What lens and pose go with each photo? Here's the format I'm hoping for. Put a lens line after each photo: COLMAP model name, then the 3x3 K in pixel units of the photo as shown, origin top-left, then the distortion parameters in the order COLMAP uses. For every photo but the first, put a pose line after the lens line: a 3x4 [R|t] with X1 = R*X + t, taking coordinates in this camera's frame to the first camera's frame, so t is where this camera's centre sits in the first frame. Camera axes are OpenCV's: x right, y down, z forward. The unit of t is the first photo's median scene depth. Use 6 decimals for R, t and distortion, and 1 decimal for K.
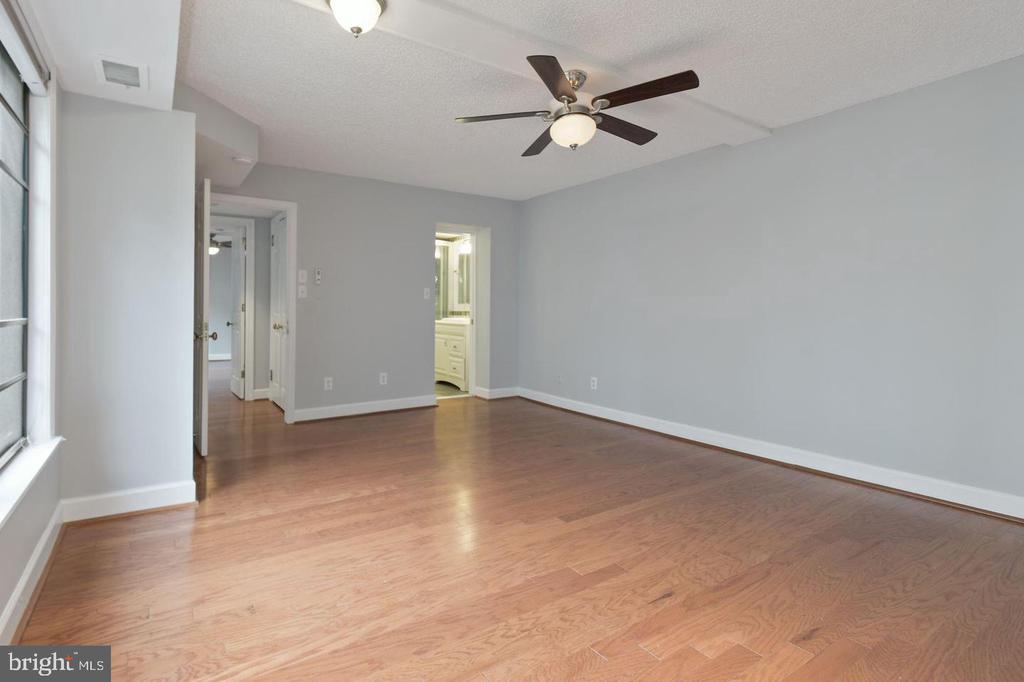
lens RADIAL K [[476.3, 0, 510.1], [0, 476.3, 315.1], [0, 0, 1]] dist [-0.000679, 0.000129]
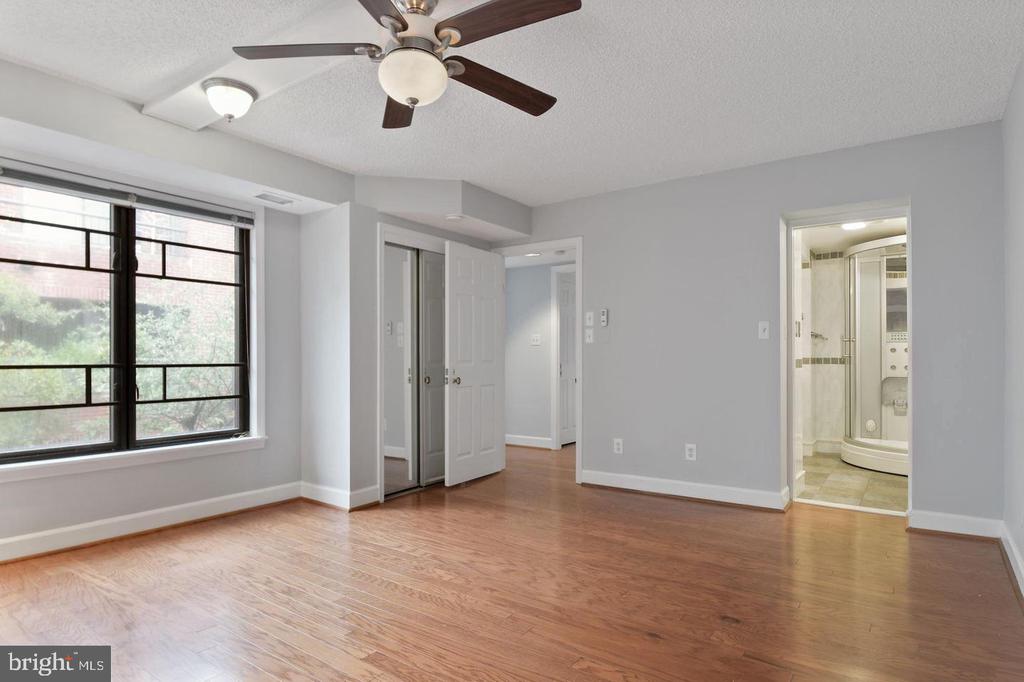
lens RADIAL K [[604.8, 0, 510.8], [0, 604.8, 352.1], [0, 0, 1]] dist [0.020069, -0.001316]
pose [[0.316541, -0.010761, -0.948518, 0.959747], [-0.000138, 0.999935, -0.011390, -0.011627], [0.948579, 0.003736, 0.316519, 0.838959]]
